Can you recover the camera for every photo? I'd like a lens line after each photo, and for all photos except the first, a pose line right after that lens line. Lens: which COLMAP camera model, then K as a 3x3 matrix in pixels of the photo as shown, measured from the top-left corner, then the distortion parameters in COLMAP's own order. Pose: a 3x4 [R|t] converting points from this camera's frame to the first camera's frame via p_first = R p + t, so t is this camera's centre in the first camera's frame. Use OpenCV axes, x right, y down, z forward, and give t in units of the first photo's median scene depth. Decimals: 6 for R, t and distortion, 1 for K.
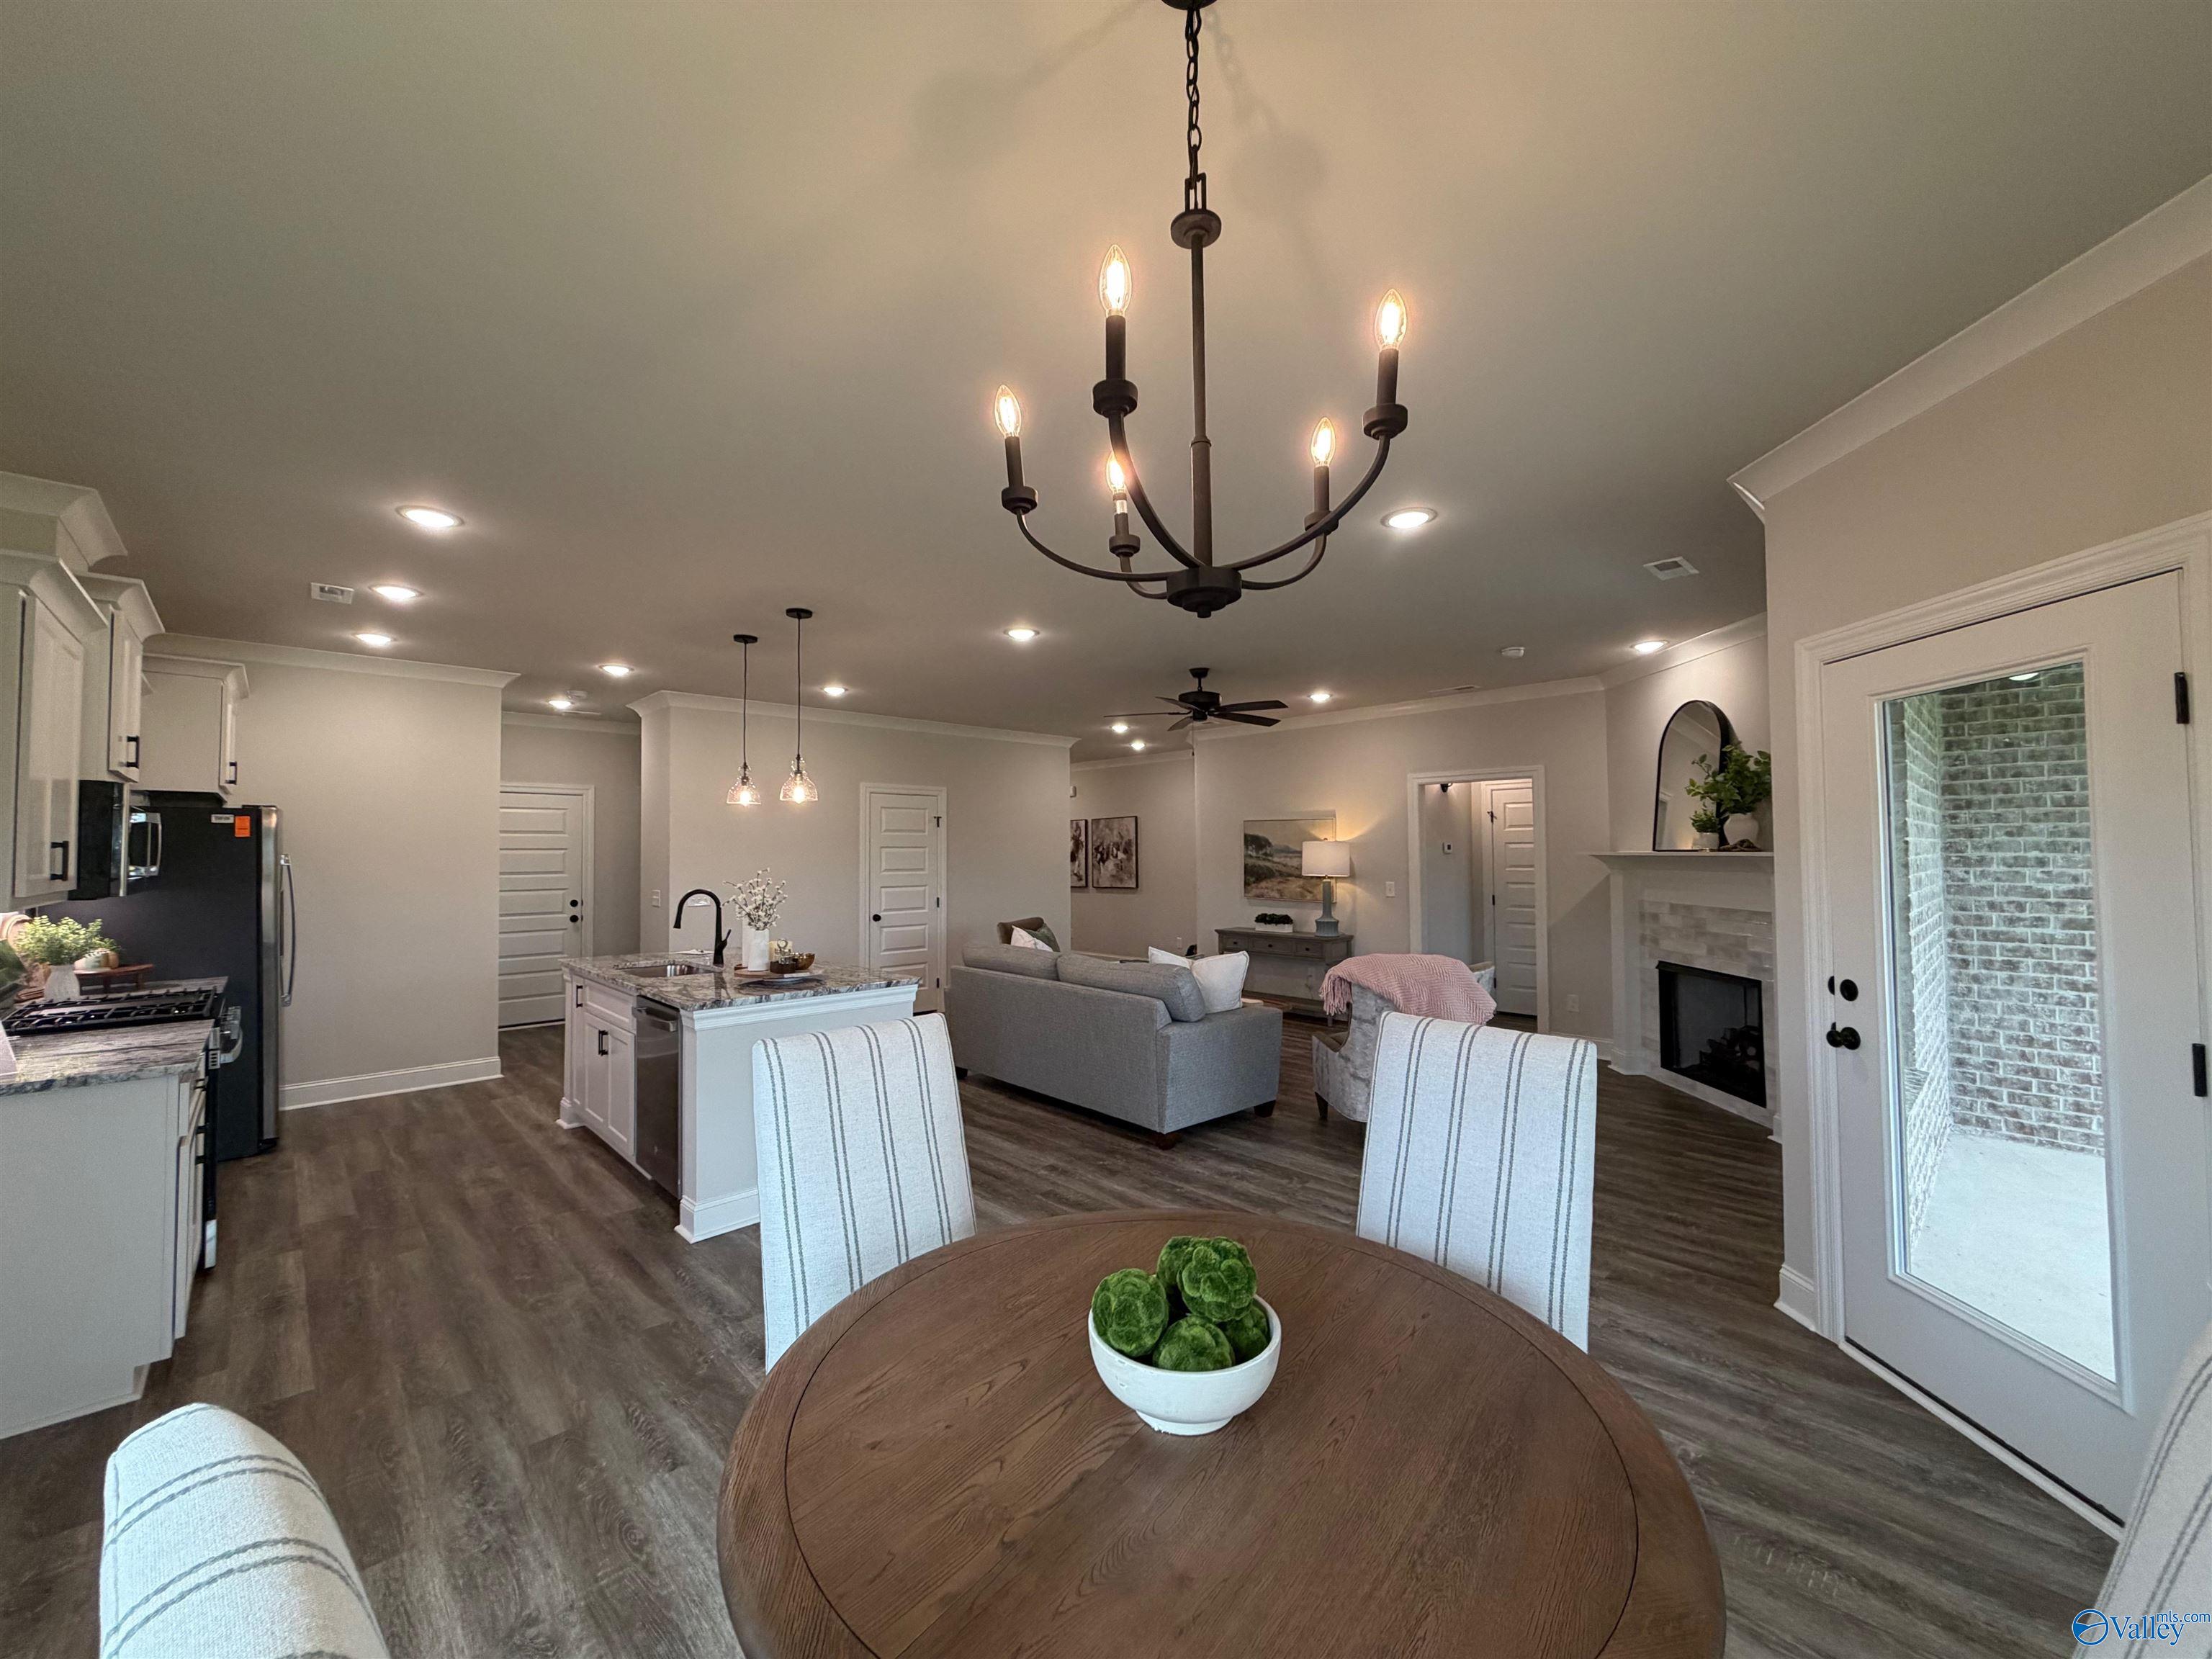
lens RADIAL K [[880.0, 0, 1098.2], [0, 880.0, 830.0], [0, 0, 1]] dist [-0.000140, 0.000283]
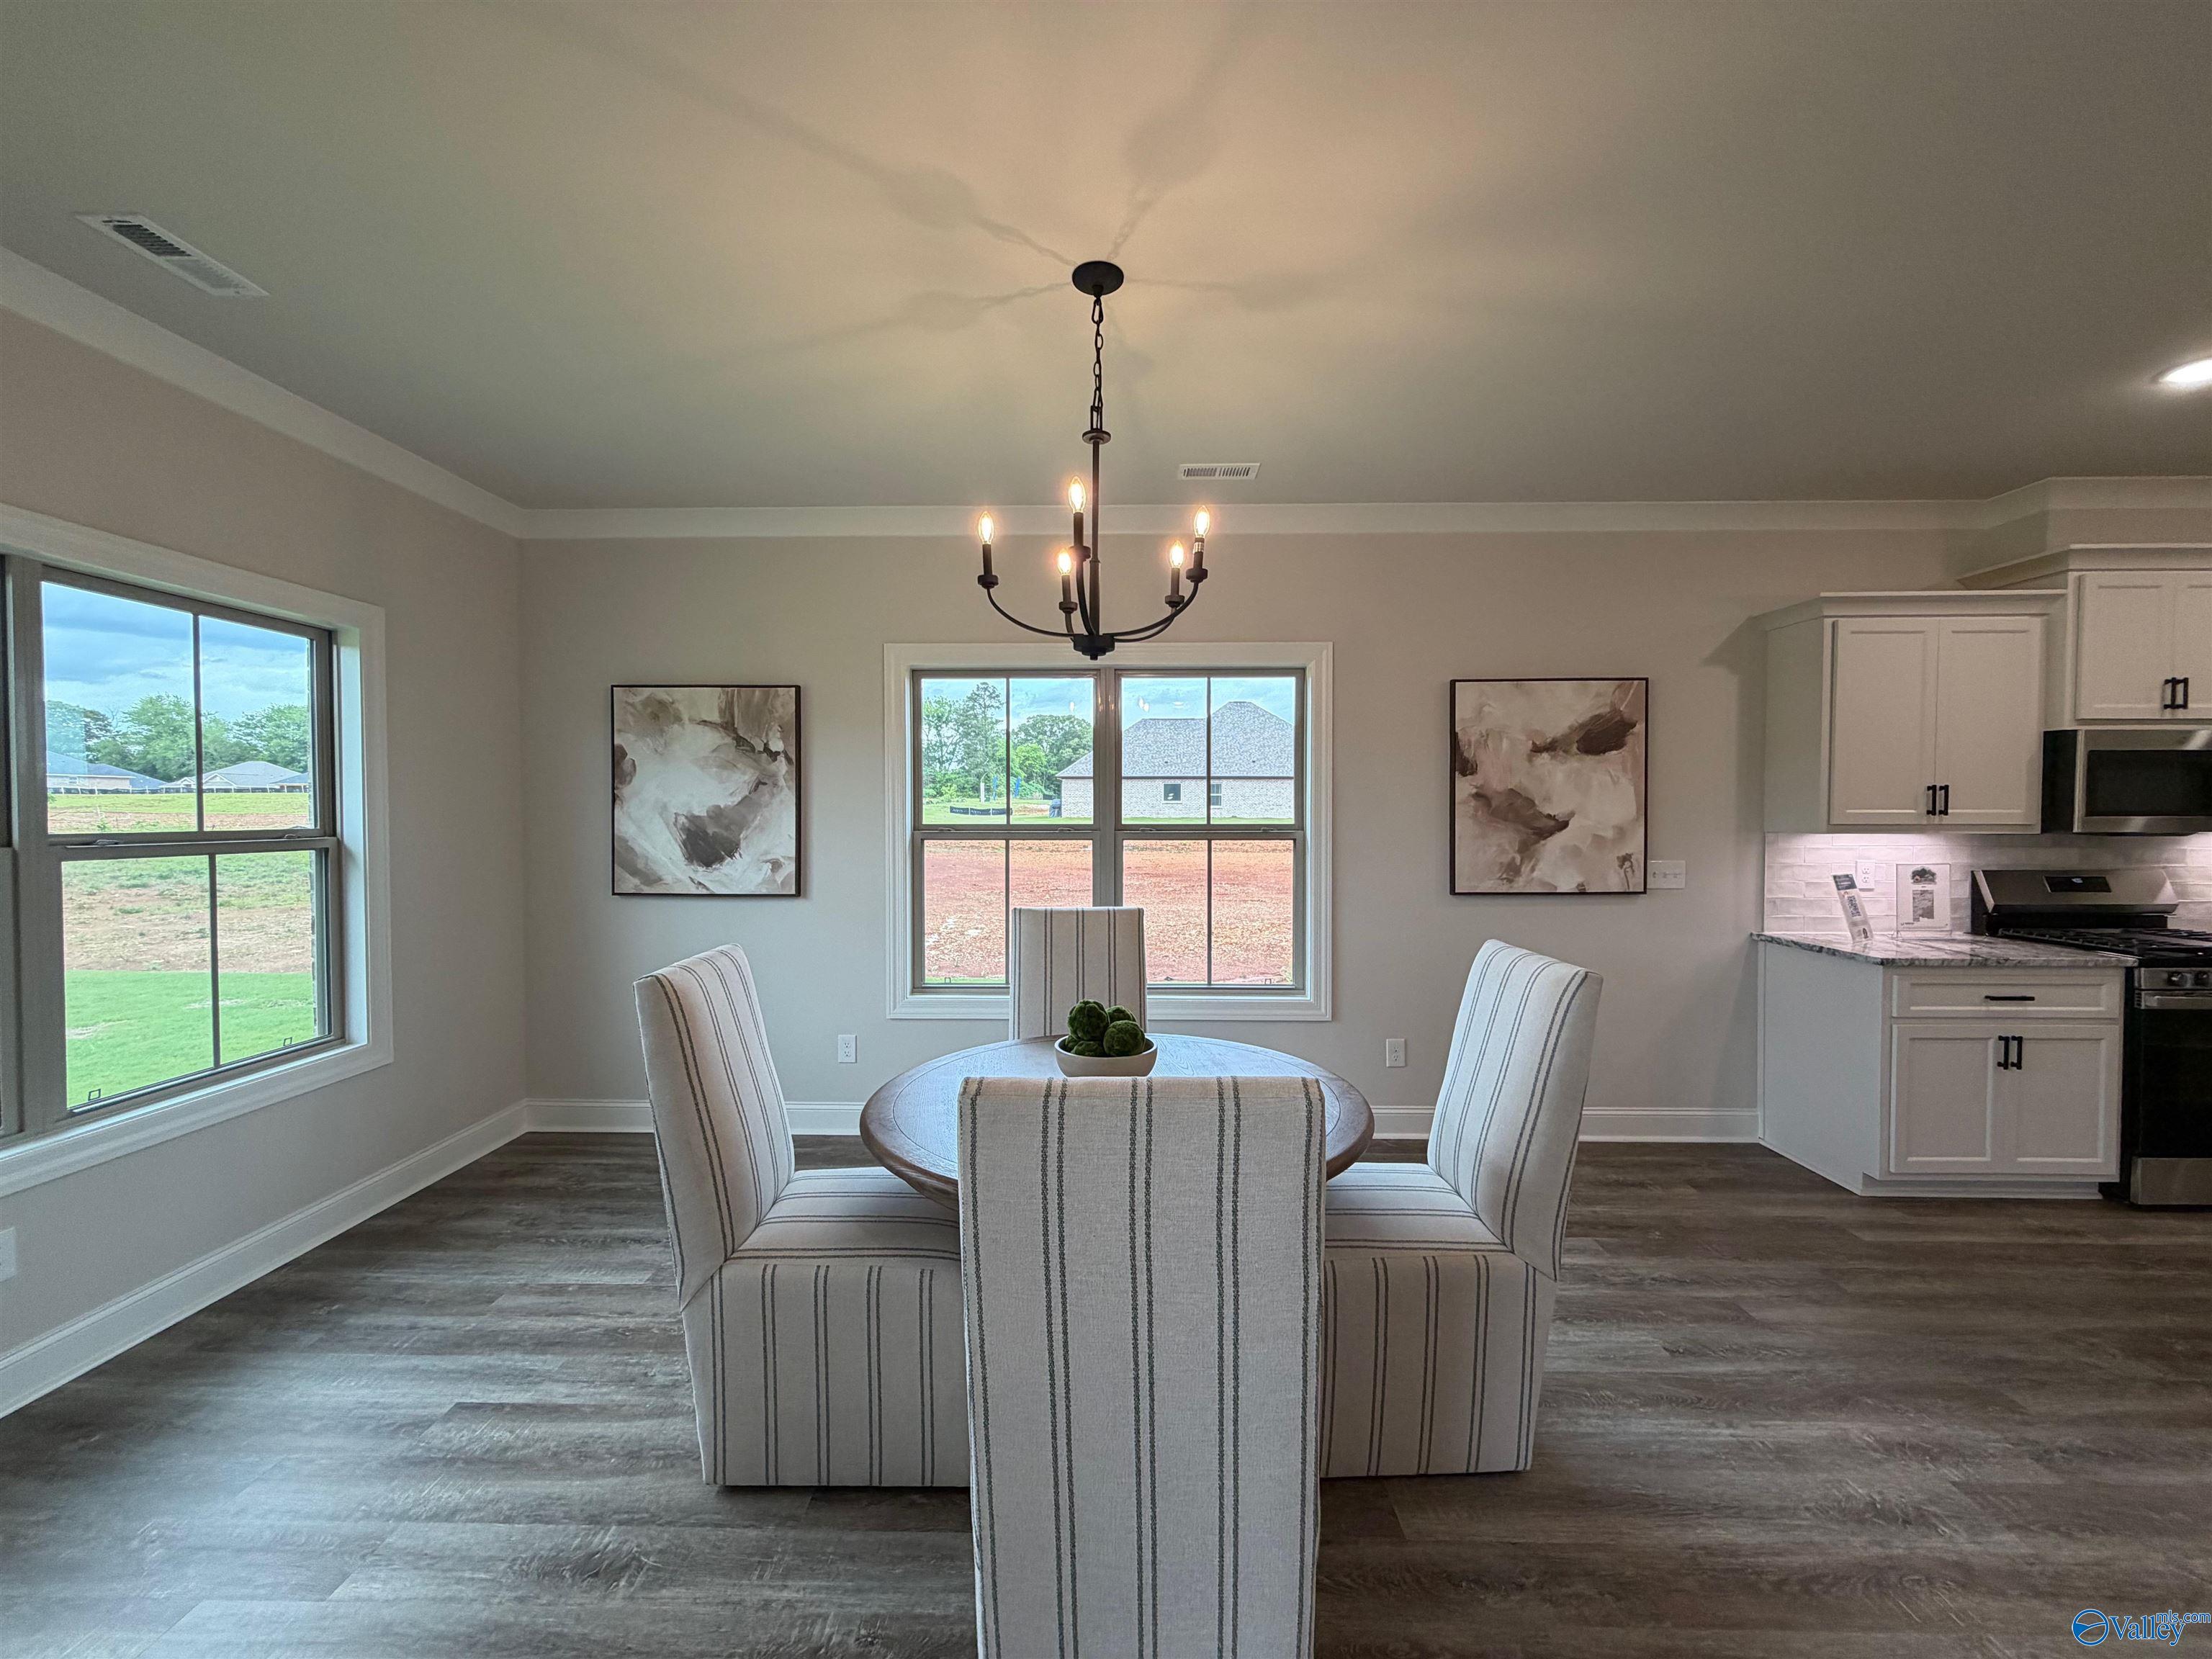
lens RADIAL K [[880.0, 0, 1097.4], [0, 880.0, 829.1], [0, 0, 1]] dist [-0.000140, 0.000283]
pose [[-0.700537, 0.022016, -0.713276, 0.346442], [0.022210, 0.999712, 0.009044, 0.021053], [0.713270, -0.009506, -0.700825, 0.558061]]
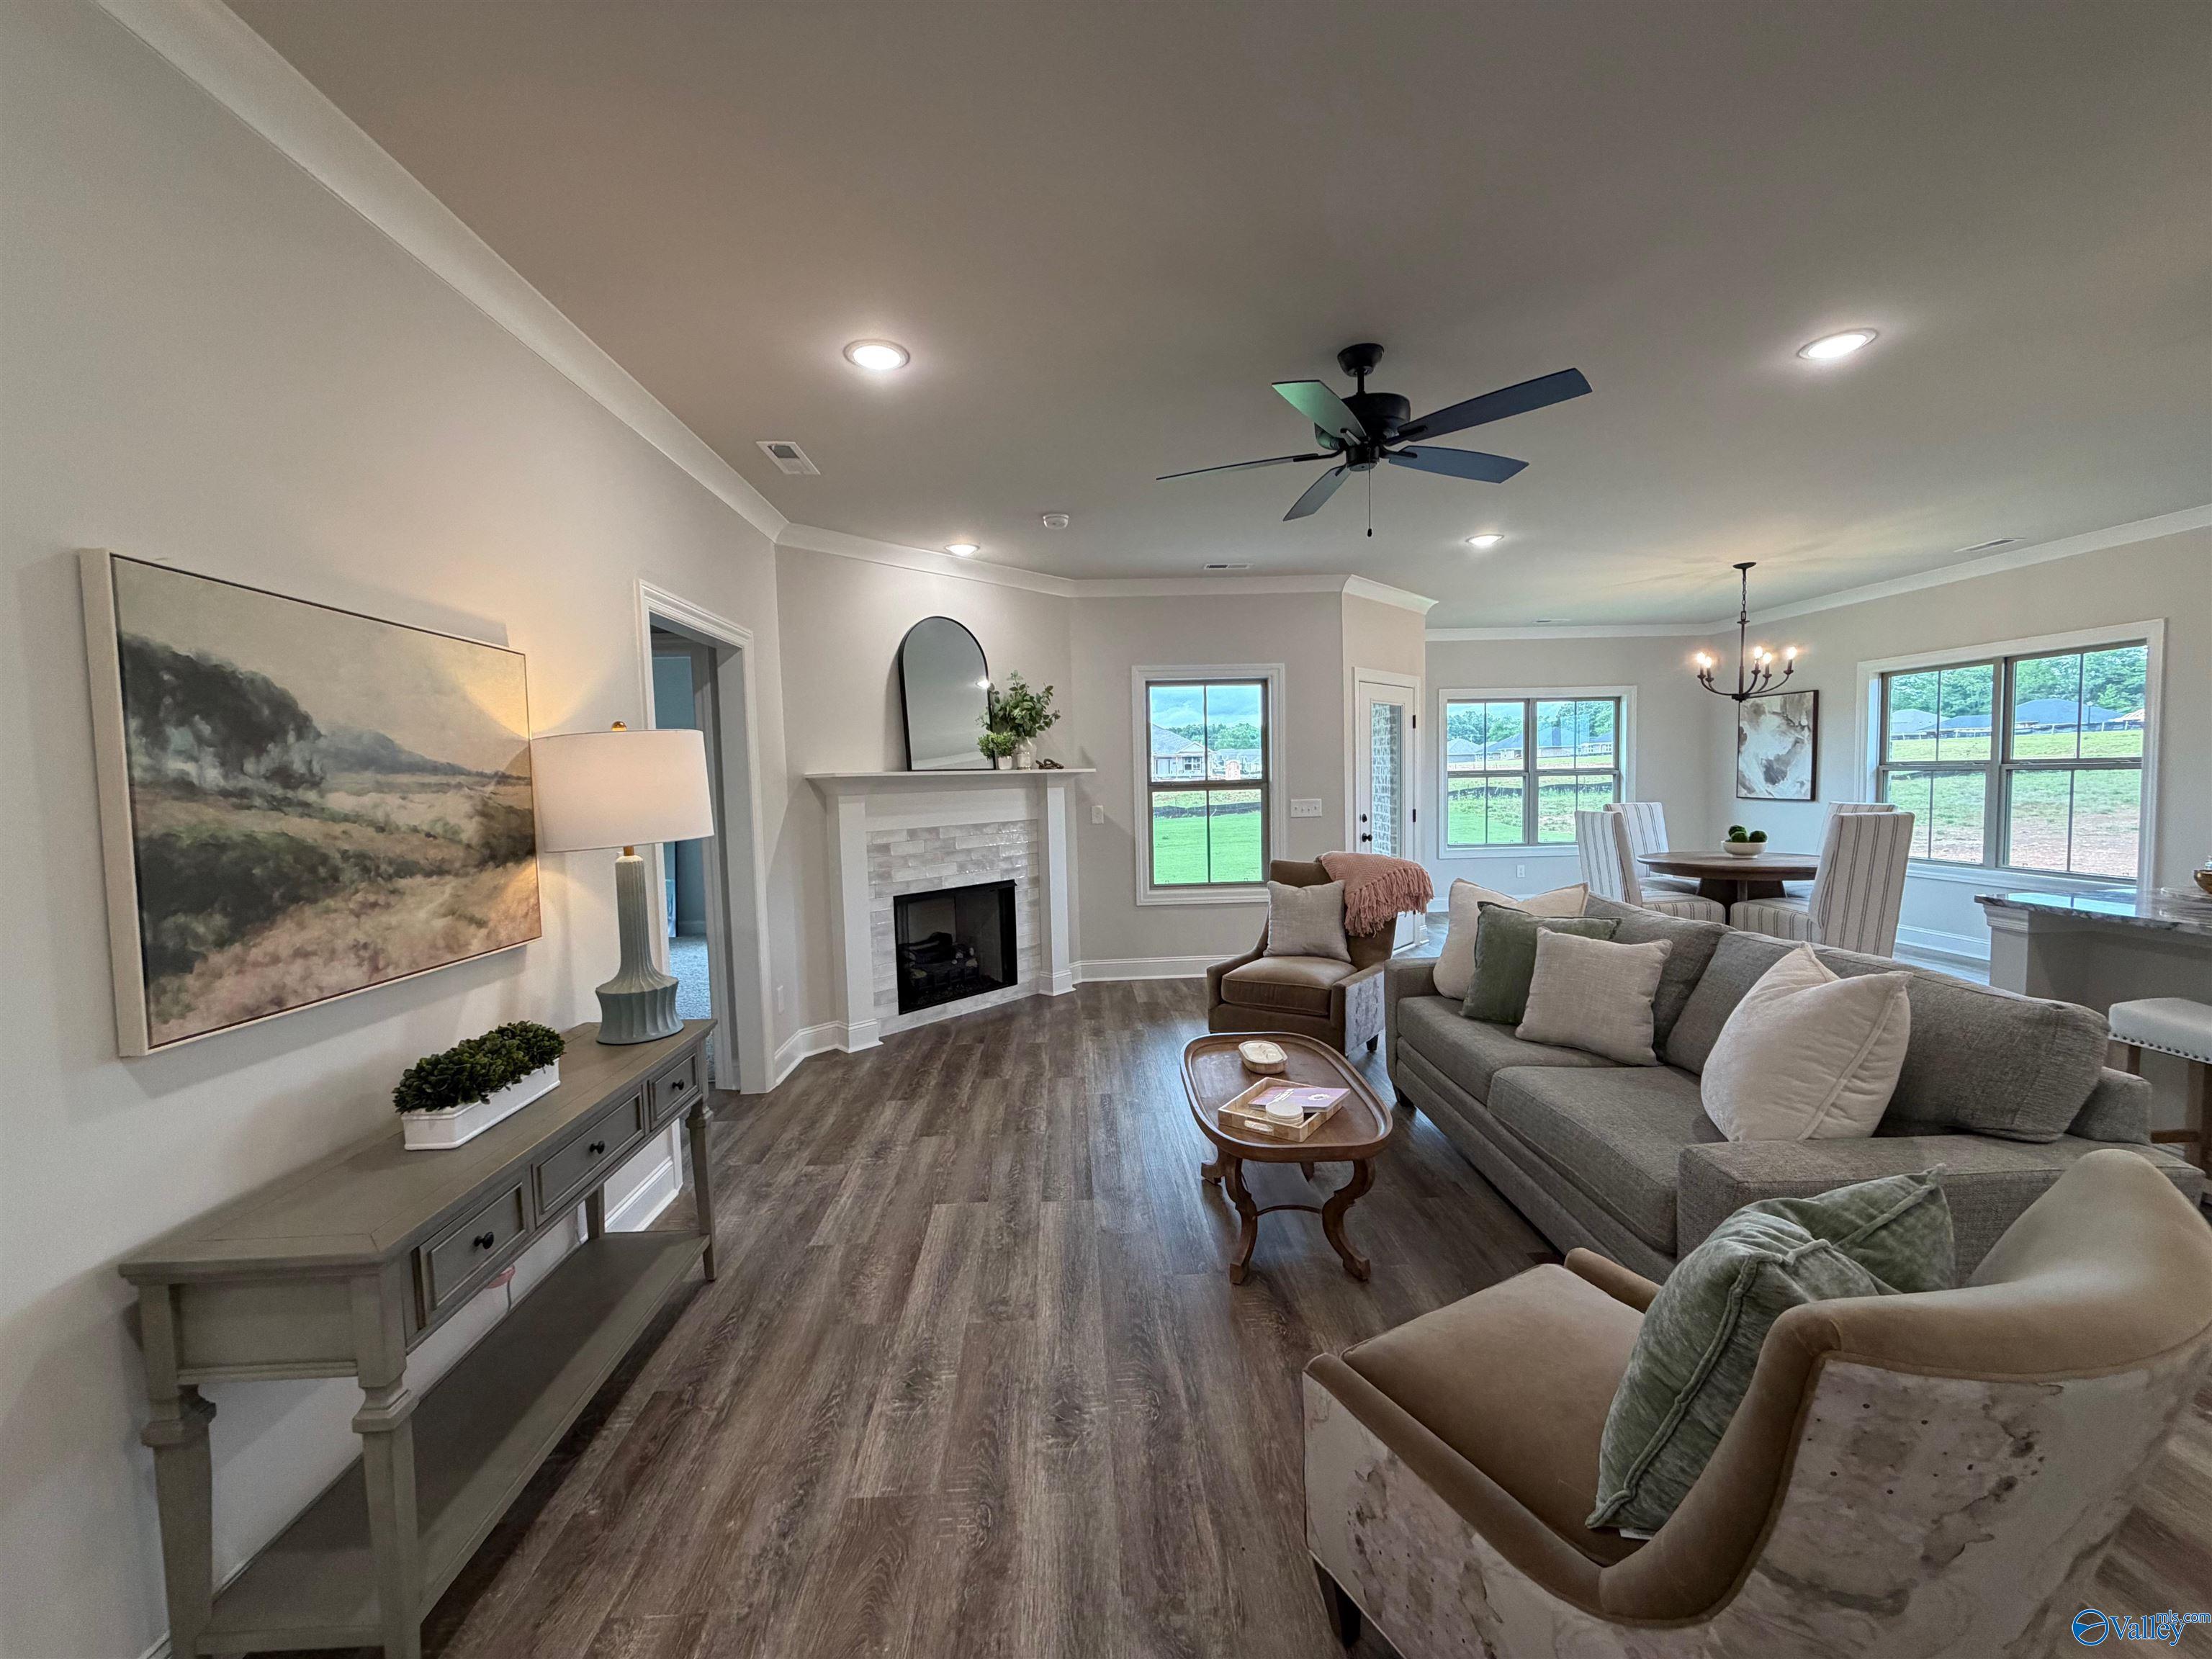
lens RADIAL K [[880.0, 0, 1097.1], [0, 880.0, 827.1], [0, 0, 1]] dist [-0.000140, 0.000283]
pose [[-0.751376, -0.014036, 0.659725, -0.109126], [0.012702, 0.999281, 0.035727, 0.058938], [-0.659752, 0.035225, -0.750657, 1.777307]]
